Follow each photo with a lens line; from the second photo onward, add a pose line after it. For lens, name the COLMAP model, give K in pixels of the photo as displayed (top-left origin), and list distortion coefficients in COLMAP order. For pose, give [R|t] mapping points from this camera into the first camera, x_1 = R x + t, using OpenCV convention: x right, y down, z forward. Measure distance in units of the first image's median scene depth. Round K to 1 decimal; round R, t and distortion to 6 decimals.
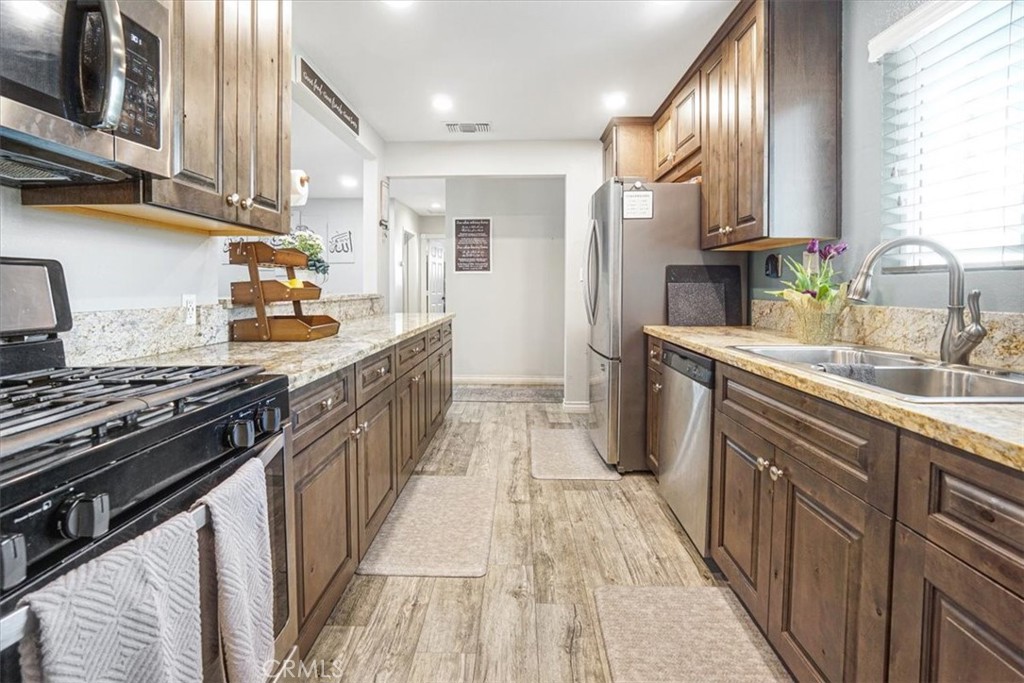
lens RADIAL K [[451.1, 0, 517.2], [0, 451.1, 302.5], [0, 0, 1]] dist [-0.047093, 0.012110]
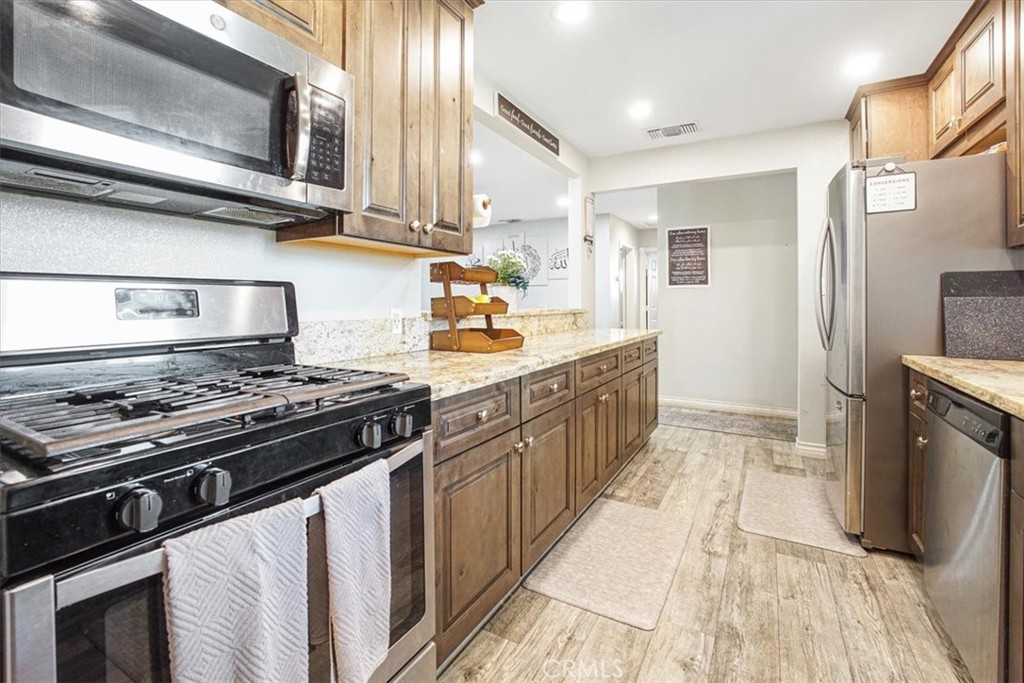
lens RADIAL K [[451.1, 0, 517.2], [0, 451.1, 302.5], [0, 0, 1]] dist [-0.047093, 0.012110]
pose [[0.874589, 0.001087, -0.484864, 0.099778], [-0.016773, 0.999467, -0.028014, -0.004517], [0.484575, 0.032633, 0.874141, 0.077439]]
